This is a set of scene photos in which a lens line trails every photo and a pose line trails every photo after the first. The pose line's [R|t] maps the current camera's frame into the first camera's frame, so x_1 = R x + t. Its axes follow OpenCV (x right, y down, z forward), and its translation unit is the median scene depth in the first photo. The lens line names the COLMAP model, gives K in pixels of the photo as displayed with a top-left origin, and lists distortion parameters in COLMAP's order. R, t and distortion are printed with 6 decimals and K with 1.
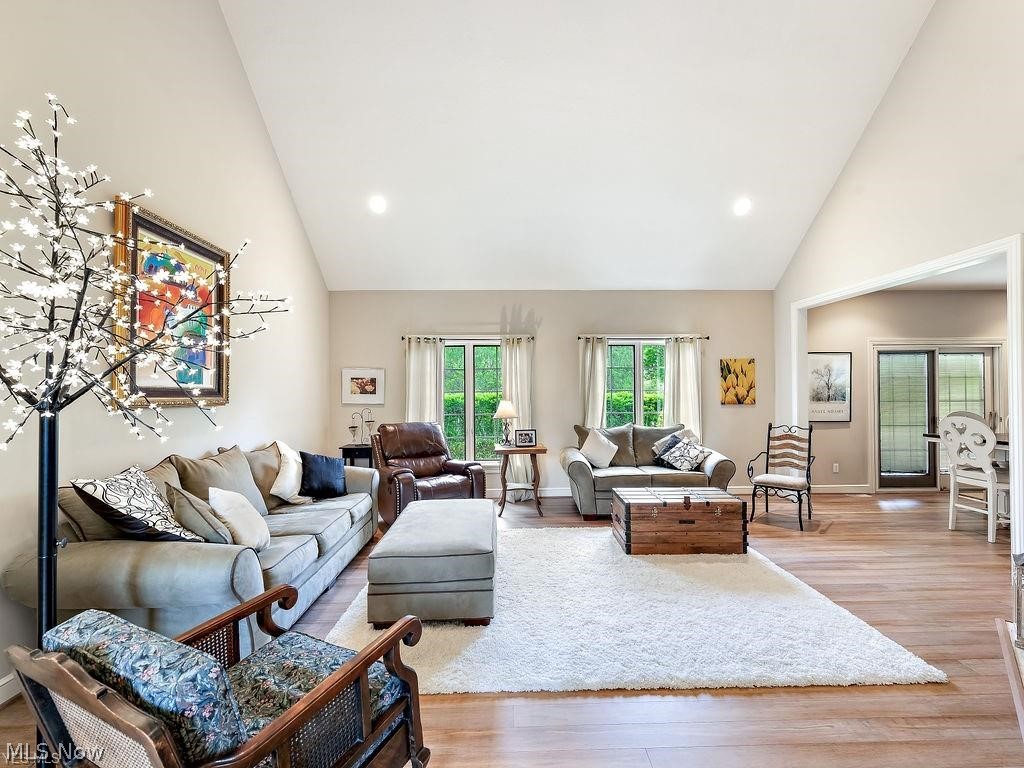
lens RADIAL K [[452.3, 0, 517.2], [0, 452.3, 386.4], [0, 0, 1]] dist [0.003837, -0.000205]
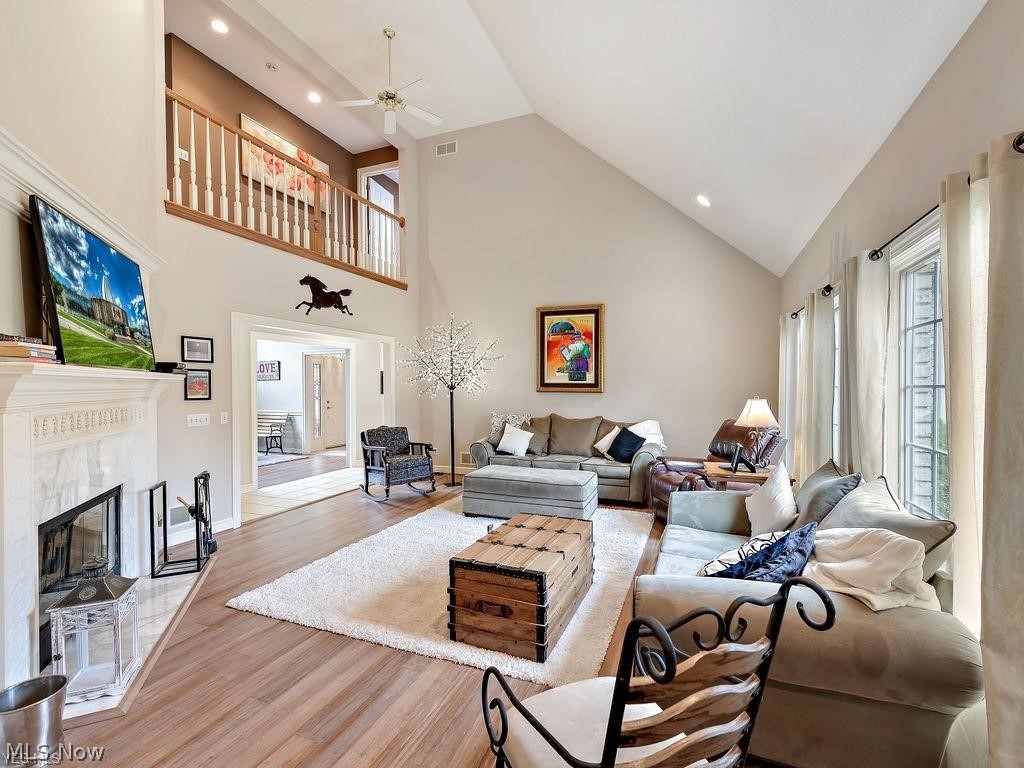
lens RADIAL K [[452.3, 0, 516.0], [0, 452.3, 389.5], [0, 0, 1]] dist [0.003837, -0.000205]
pose [[-0.387446, 0.014408, -0.921780, 0.666291], [0.014014, 0.999854, 0.009737, 0.004872], [0.921786, -0.009145, -0.387591, 0.838115]]
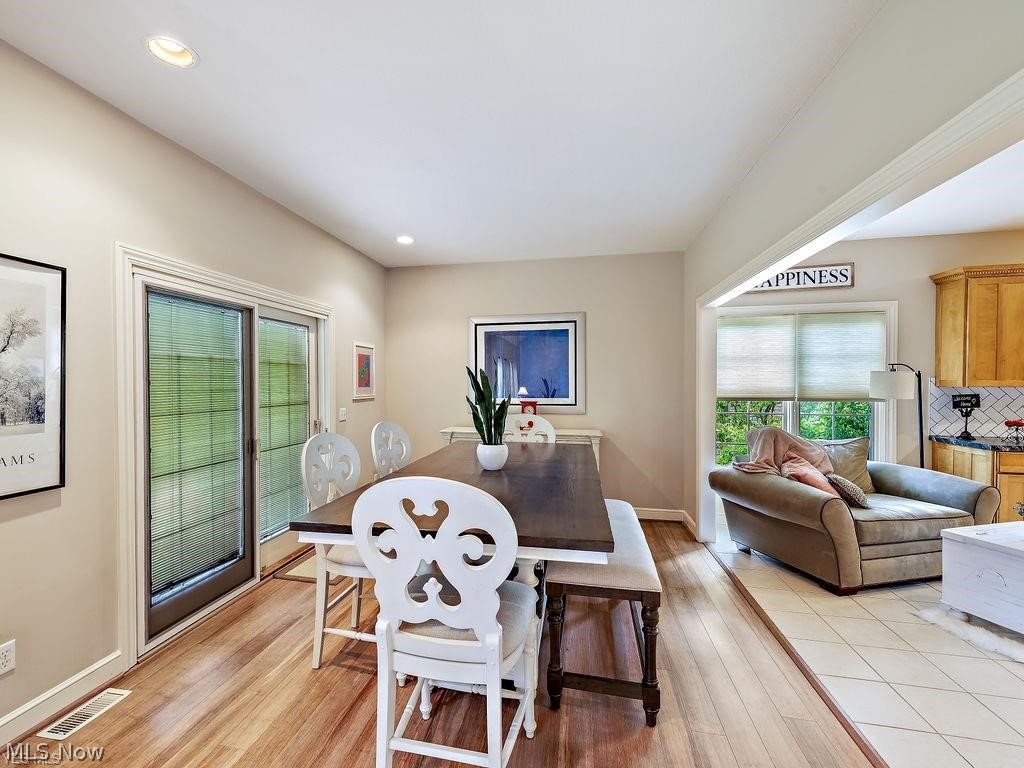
lens RADIAL K [[452.3, 0, 486.7], [0, 452.3, 390.7], [0, 0, 1]] dist [0.003837, -0.000205]
pose [[0.227301, -0.010014, 0.973773, 0.496005], [-0.010022, 0.999870, 0.012621, 0.002898], [-0.973773, -0.012628, 0.227172, 0.641825]]
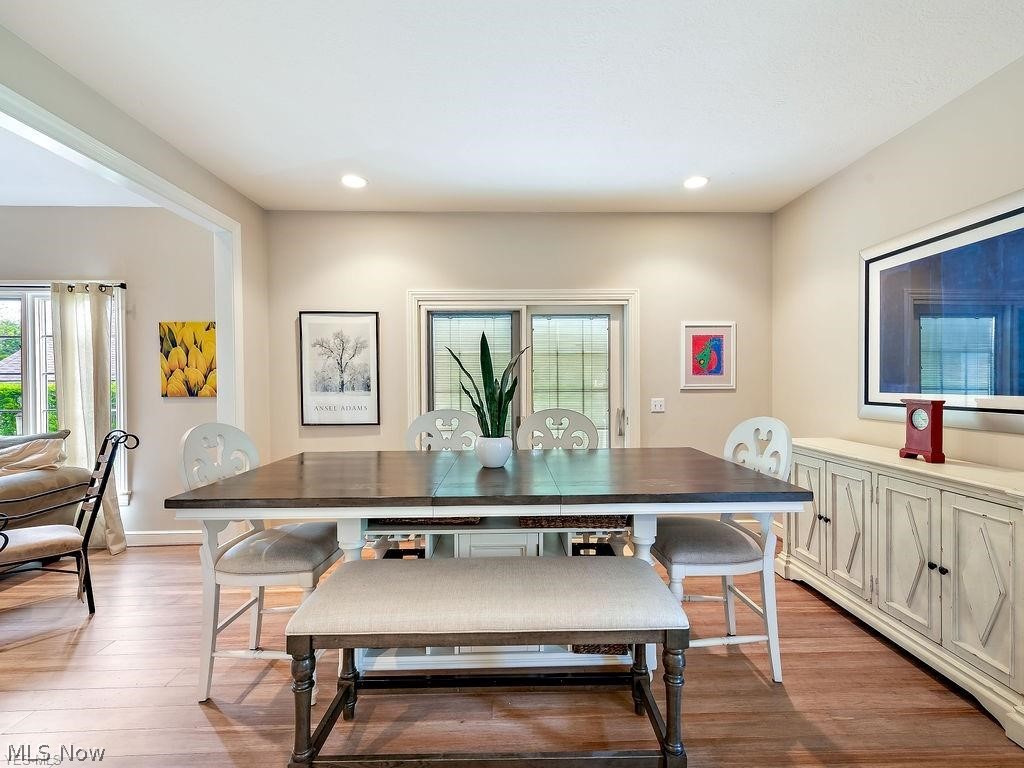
lens RADIAL K [[452.3, 0, 509.4], [0, 452.3, 385.3], [0, 0, 1]] dist [0.003837, -0.000205]
pose [[0.999942, 0.001158, 0.010754, 0.912188], [-0.001338, 0.999860, 0.016705, 0.013190], [-0.010733, -0.016719, 0.999803, 0.386101]]
